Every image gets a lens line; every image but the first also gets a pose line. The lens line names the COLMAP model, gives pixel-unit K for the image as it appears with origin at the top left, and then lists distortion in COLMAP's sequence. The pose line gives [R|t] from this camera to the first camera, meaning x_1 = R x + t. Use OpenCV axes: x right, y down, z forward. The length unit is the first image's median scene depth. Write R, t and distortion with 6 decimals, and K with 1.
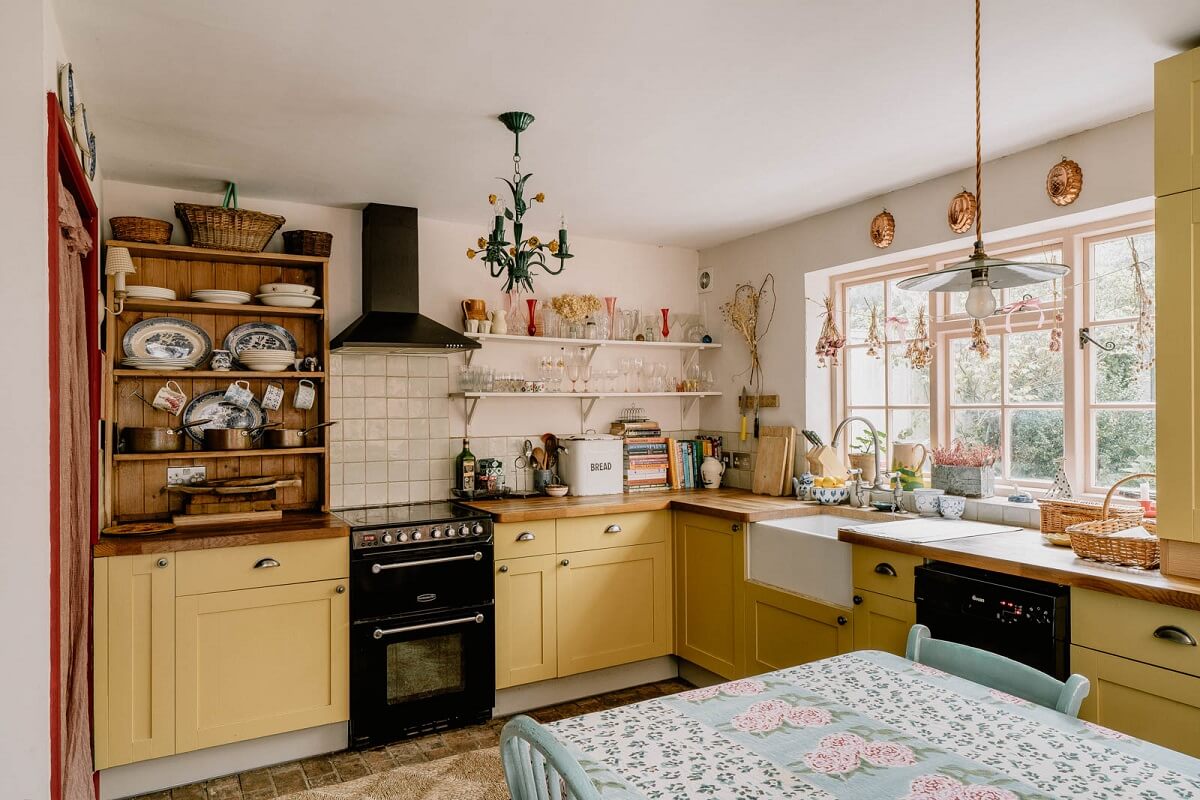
lens RADIAL K [[775.8, 0, 585.3], [0, 775.8, 404.8], [0, 0, 1]] dist [0.001839, 0.003252]
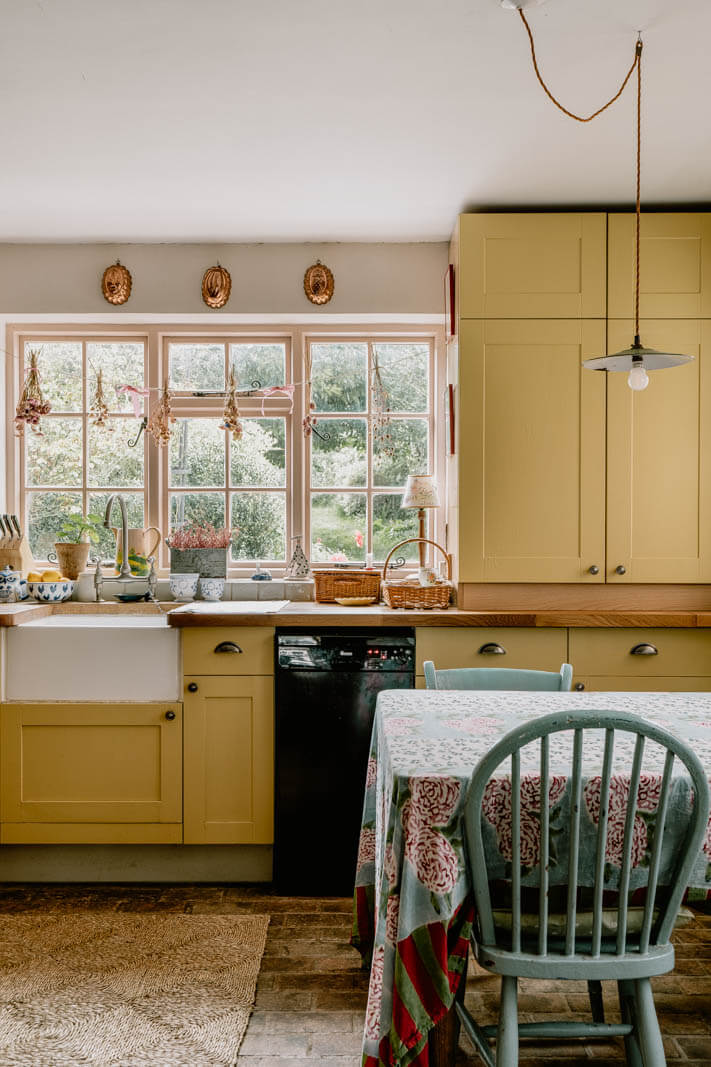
lens RADIAL K [[1052.7, 0, 354.4], [0, 1052.7, 539.6], [0, 0, 1]] dist [0.006238, 0.001544]
pose [[0.467046, 0.006101, 0.884212, -0.649223], [-0.006586, 0.999972, -0.003421, 0.078269], [-0.884209, -0.004226, 0.467073, 0.246697]]
